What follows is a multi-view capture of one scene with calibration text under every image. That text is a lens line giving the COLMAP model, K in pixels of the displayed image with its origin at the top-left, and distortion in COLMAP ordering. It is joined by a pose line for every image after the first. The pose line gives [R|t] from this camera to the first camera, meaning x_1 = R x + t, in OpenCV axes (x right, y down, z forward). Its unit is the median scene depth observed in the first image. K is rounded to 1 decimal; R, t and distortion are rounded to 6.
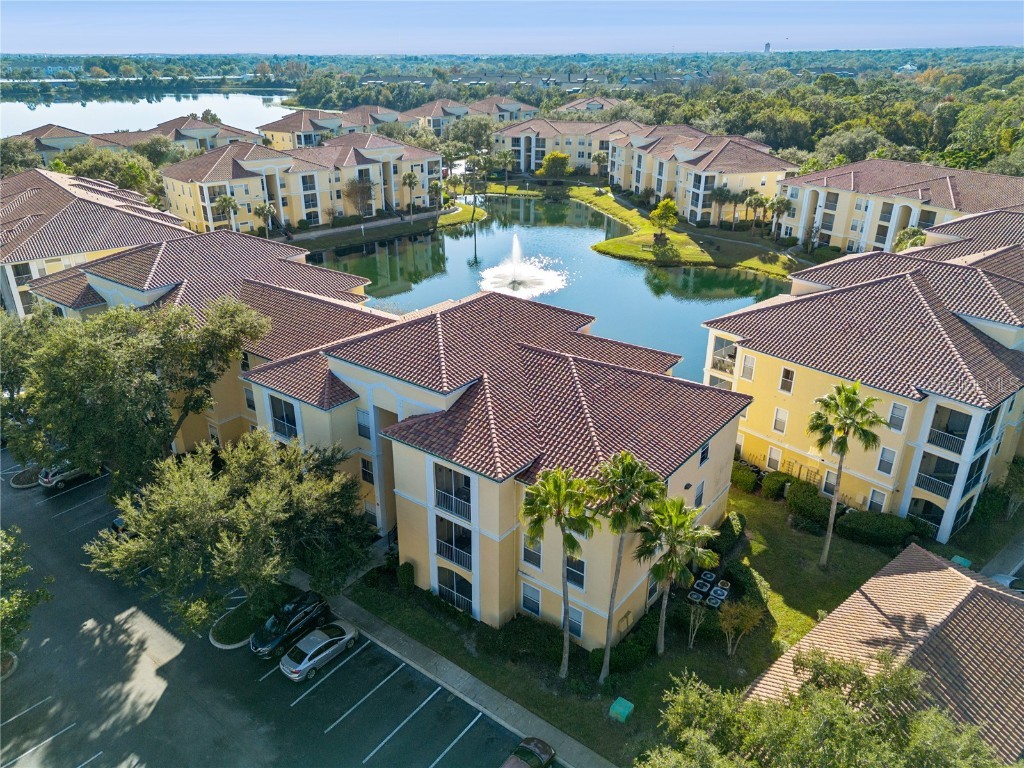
lens RADIAL K [[747.9, 0, 512.0], [0, 747.9, 384.0], [0, 0, 1]] dist [0.080639, -0.085309]
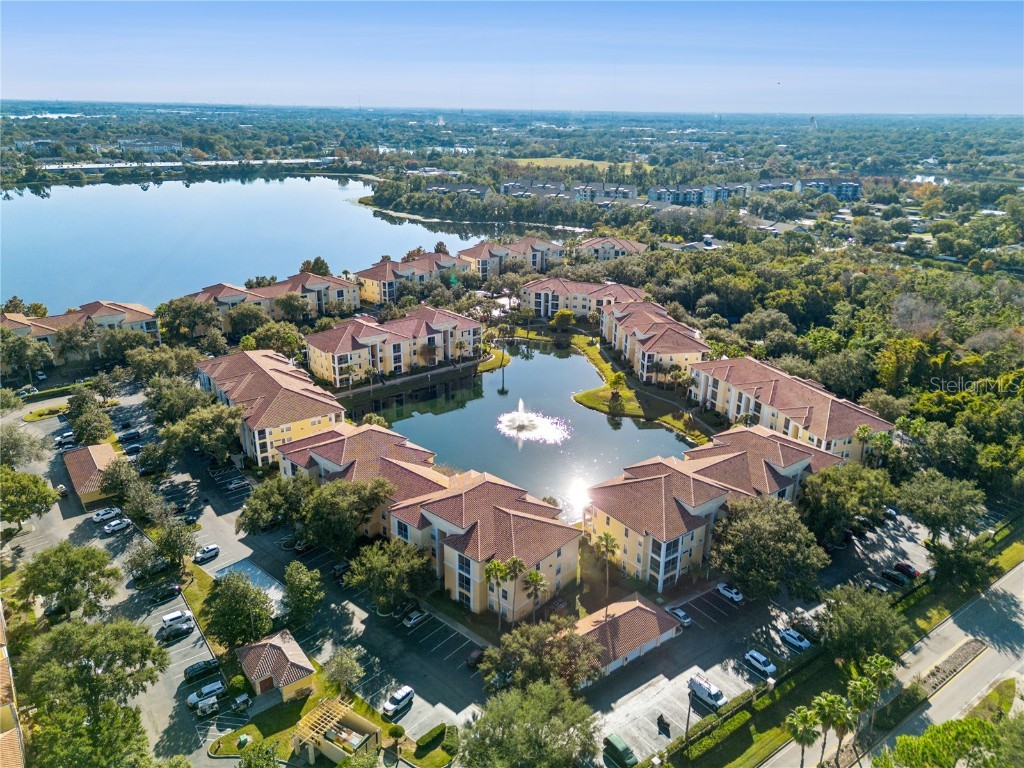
lens RADIAL K [[747.9, 0, 512.0], [0, 747.9, 384.0], [0, 0, 1]] dist [0.080639, -0.085309]
pose [[0.997277, 0.034805, -0.065014, 0.078353], [-0.038506, 0.997656, -0.056566, -0.115020], [0.062893, 0.058915, 0.996280, -0.559635]]
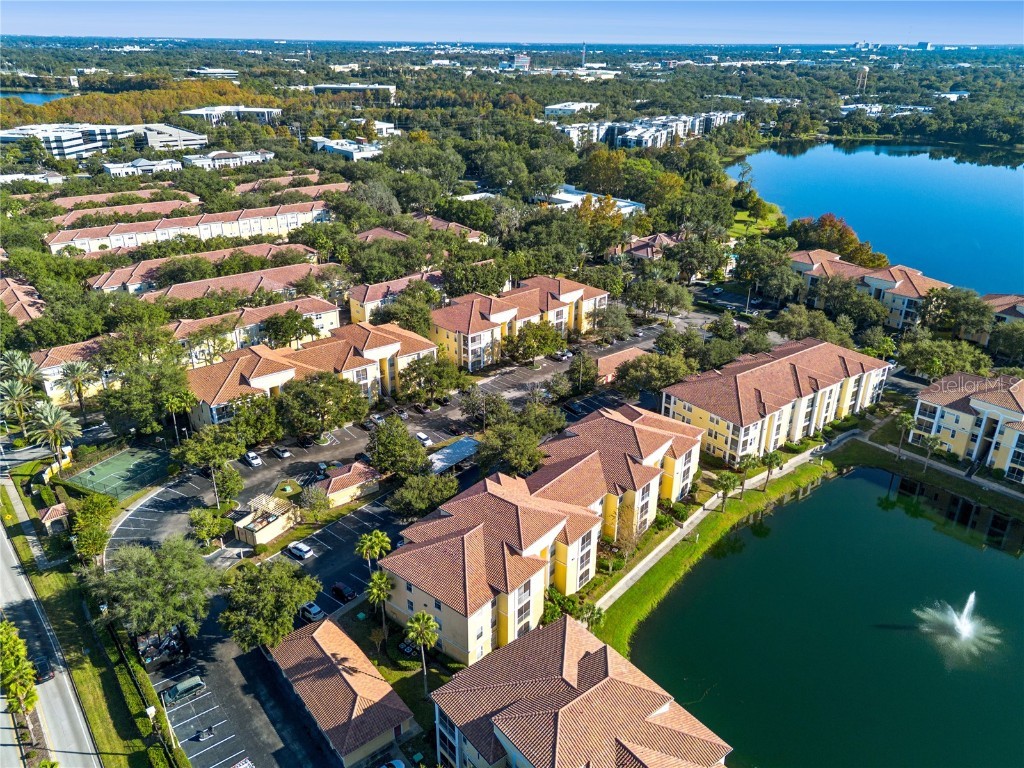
lens RADIAL K [[747.9, 0, 512.0], [0, 747.9, 384.0], [0, 0, 1]] dist [0.080639, -0.085309]
pose [[-0.051576, 0.403836, -0.913377, 0.665533], [-0.405954, 0.827144, 0.388632, -0.457504], [0.912437, 0.390833, 0.121278, 0.241129]]
